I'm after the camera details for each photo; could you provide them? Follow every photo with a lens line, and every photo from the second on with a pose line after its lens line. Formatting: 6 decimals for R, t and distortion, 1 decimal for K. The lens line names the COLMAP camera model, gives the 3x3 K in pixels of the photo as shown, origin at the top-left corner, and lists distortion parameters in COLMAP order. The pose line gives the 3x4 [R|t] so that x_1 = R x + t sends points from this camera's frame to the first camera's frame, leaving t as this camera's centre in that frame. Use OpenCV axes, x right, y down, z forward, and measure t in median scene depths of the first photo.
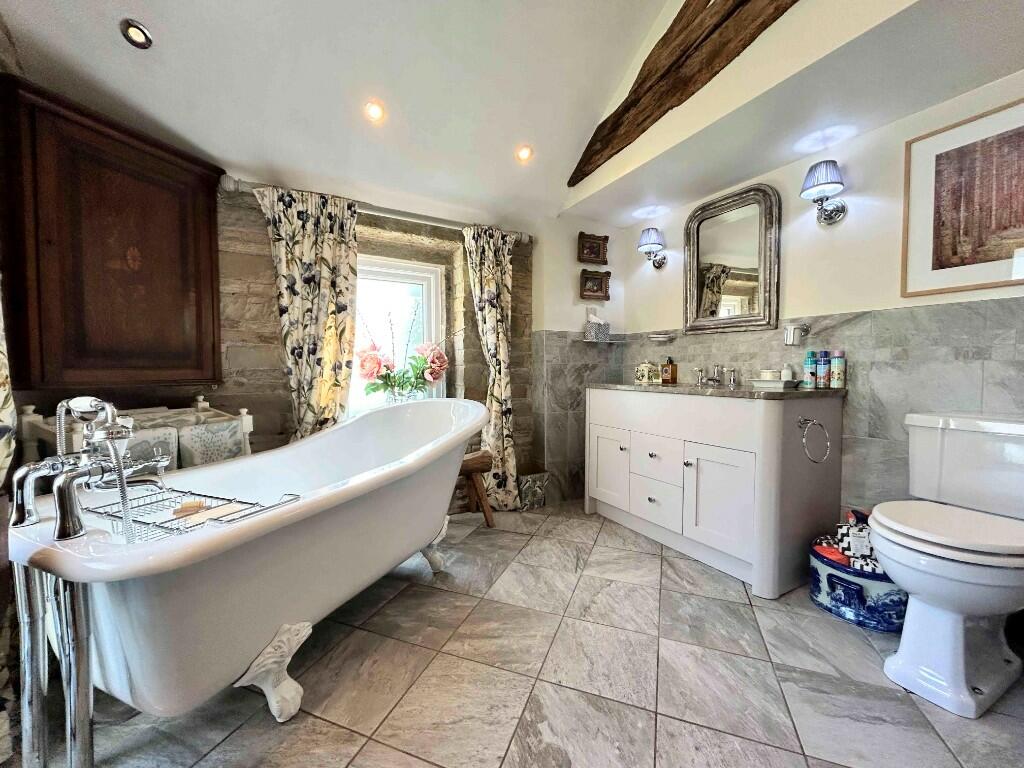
lens RADIAL K [[409.5, 0, 511.3], [0, 409.5, 381.8], [0, 0, 1]] dist [-0.000597, -0.000176]
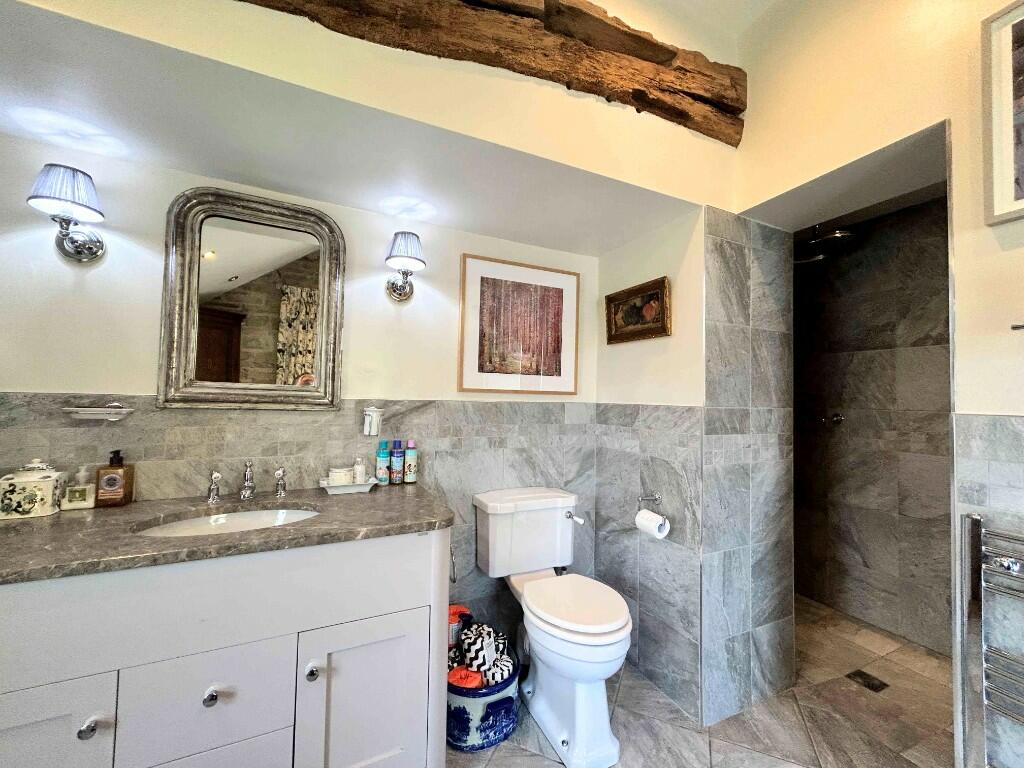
lens RADIAL K [[409.5, 0, 511.5], [0, 409.5, 384.0], [0, 0, 1]] dist [-0.000597, -0.000176]
pose [[0.050191, 0.034530, 0.998143, -0.116050], [0.014496, 0.999272, -0.035298, -0.167742], [-0.998634, 0.016241, 0.049654, 0.727158]]
